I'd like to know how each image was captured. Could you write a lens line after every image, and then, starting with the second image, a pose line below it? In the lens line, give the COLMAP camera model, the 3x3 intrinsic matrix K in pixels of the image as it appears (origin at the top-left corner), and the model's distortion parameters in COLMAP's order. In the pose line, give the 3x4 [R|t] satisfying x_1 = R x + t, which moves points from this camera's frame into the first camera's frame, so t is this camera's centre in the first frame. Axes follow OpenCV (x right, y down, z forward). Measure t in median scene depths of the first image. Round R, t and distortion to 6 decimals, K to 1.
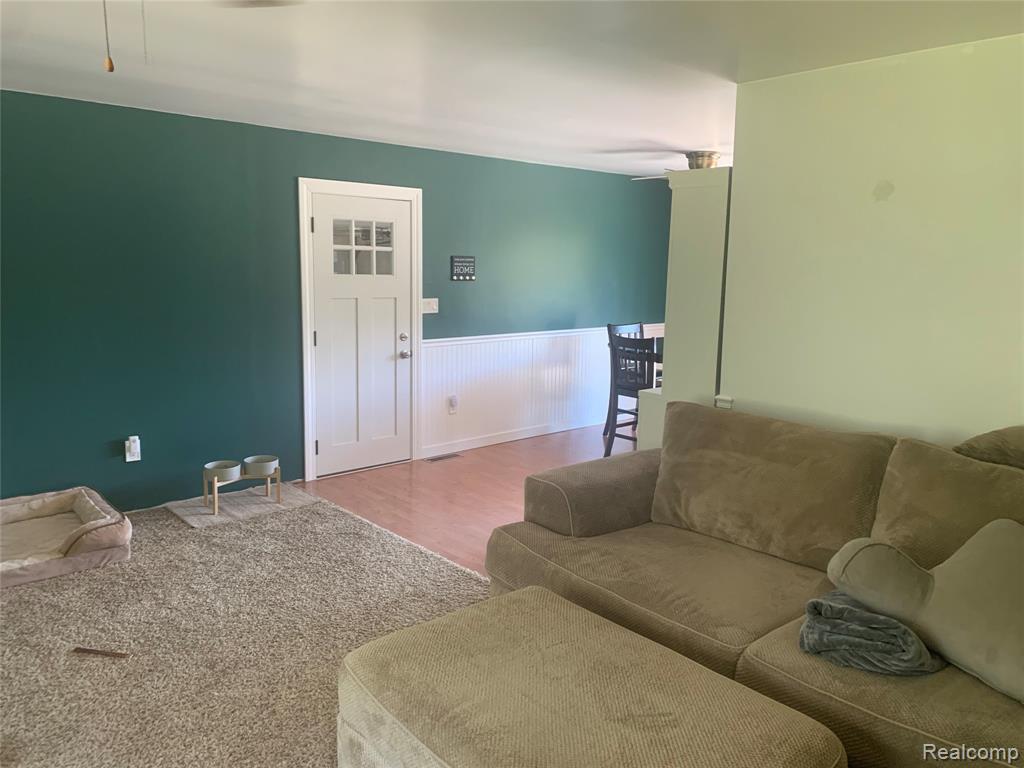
lens RADIAL K [[776.7, 0, 511.7], [0, 776.7, 385.1], [0, 0, 1]] dist [0.032483, -0.031614]
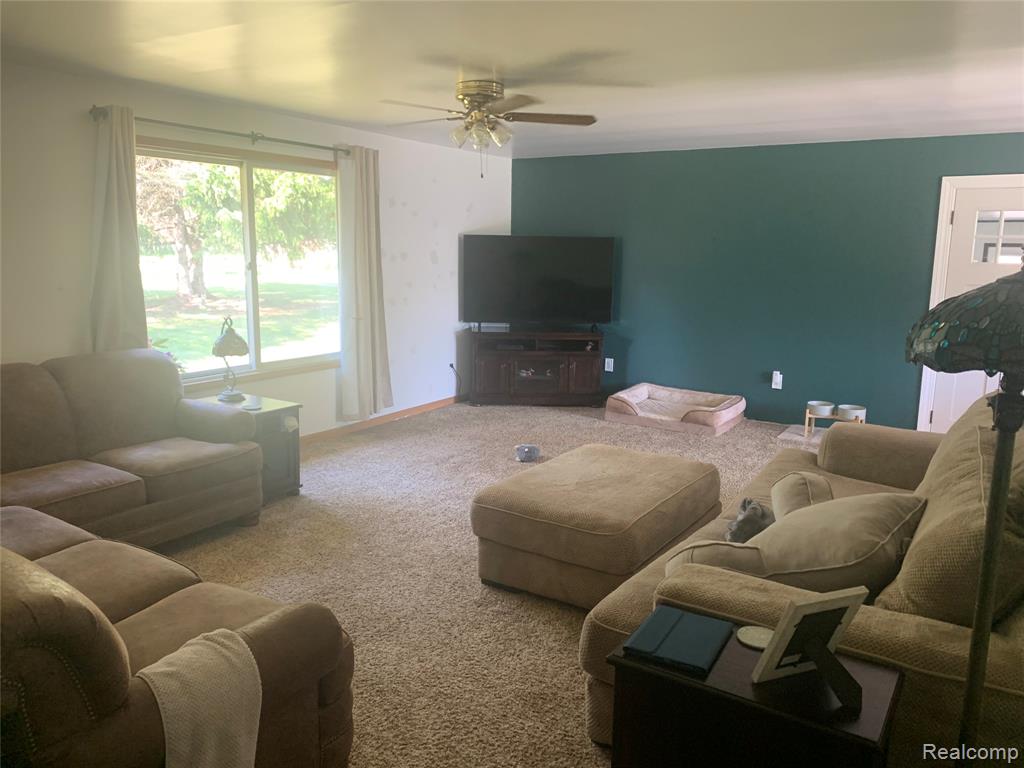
lens RADIAL K [[776.7, 0, 512.2], [0, 776.7, 383.1], [0, 0, 1]] dist [0.032483, -0.031614]
pose [[0.284107, 0.156483, -0.945937, 0.749677], [-0.159099, 0.980608, 0.114434, -0.000365], [0.945500, 0.117986, 0.303494, 0.096007]]
